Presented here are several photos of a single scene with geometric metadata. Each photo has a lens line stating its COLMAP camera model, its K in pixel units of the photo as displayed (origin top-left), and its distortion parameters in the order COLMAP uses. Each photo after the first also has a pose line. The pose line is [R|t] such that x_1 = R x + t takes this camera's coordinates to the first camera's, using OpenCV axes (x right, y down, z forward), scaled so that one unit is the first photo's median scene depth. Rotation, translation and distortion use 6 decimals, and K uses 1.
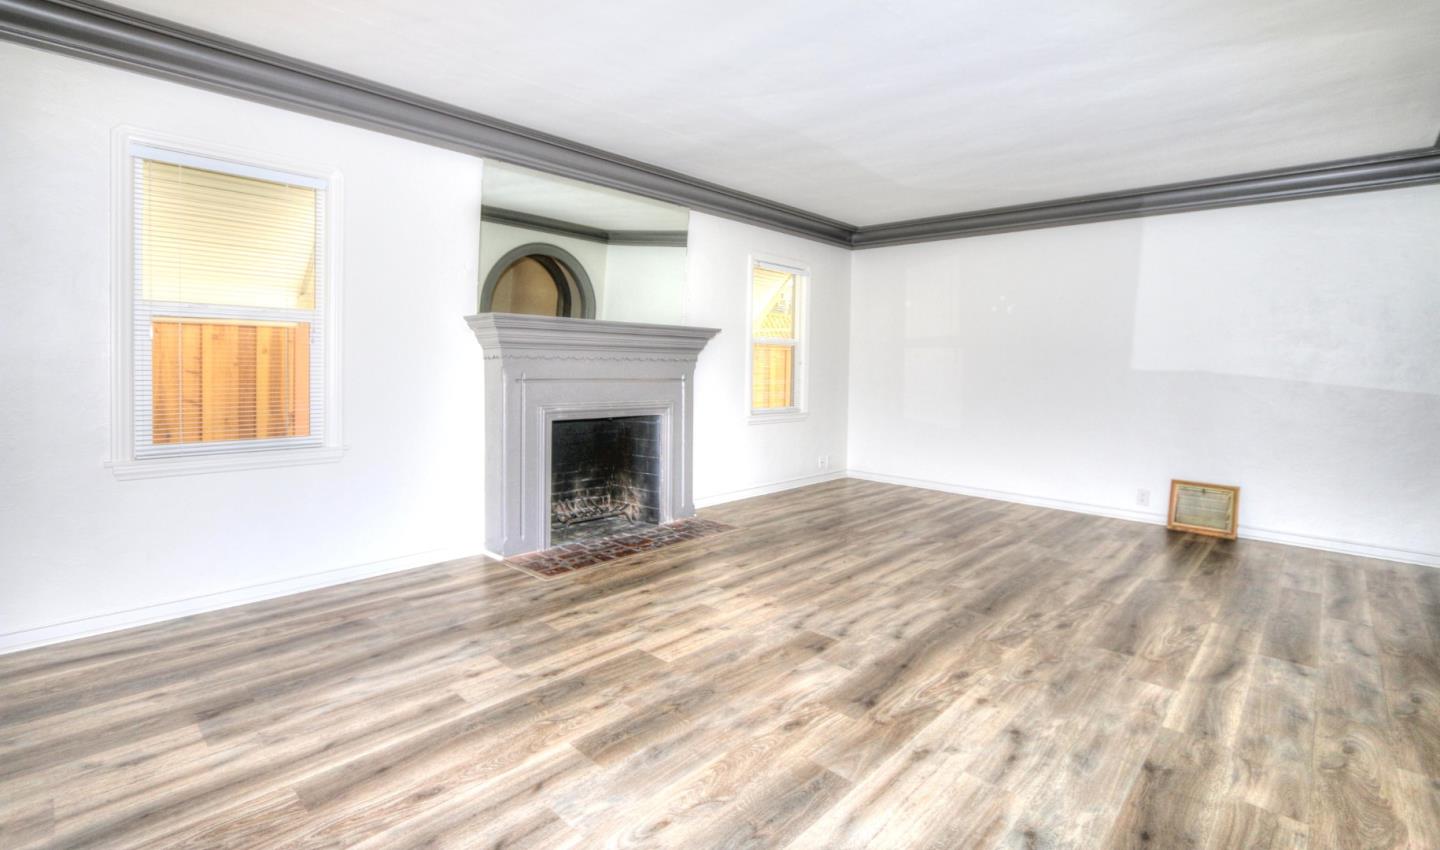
lens RADIAL K [[649.3, 0, 719.7], [0, 649.3, 427.5], [0, 0, 1]] dist [0.000194, 0.001354]
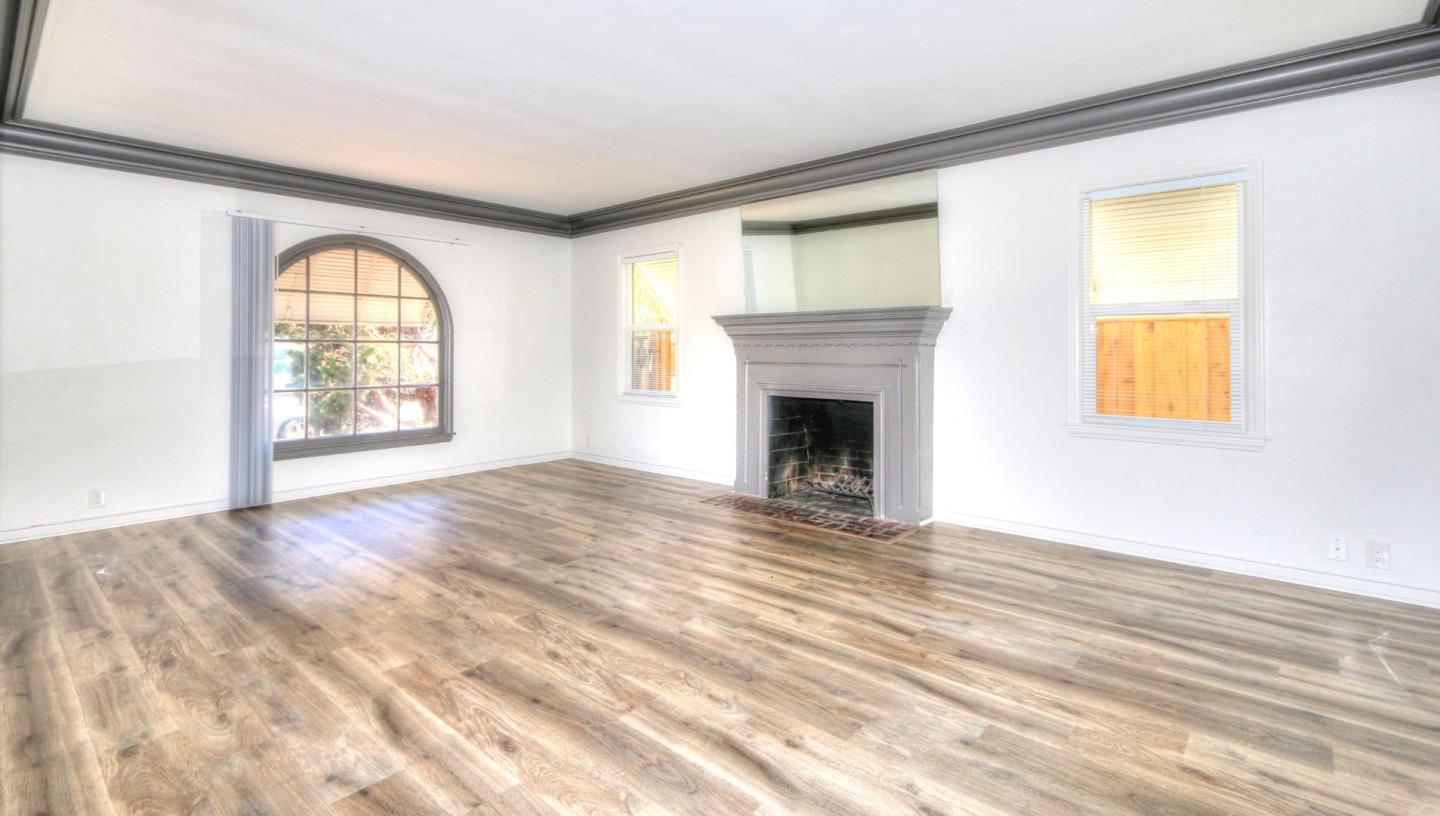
lens RADIAL K [[662.9, 0, 720.0], [0, 662.9, 405.9], [0, 0, 1]] dist [-0.000626, -0.000703]
pose [[0.030185, 0.062418, -0.997594, 1.626956], [-0.095172, 0.993693, 0.059294, -0.093275], [0.995003, 0.093153, 0.035935, 1.383637]]
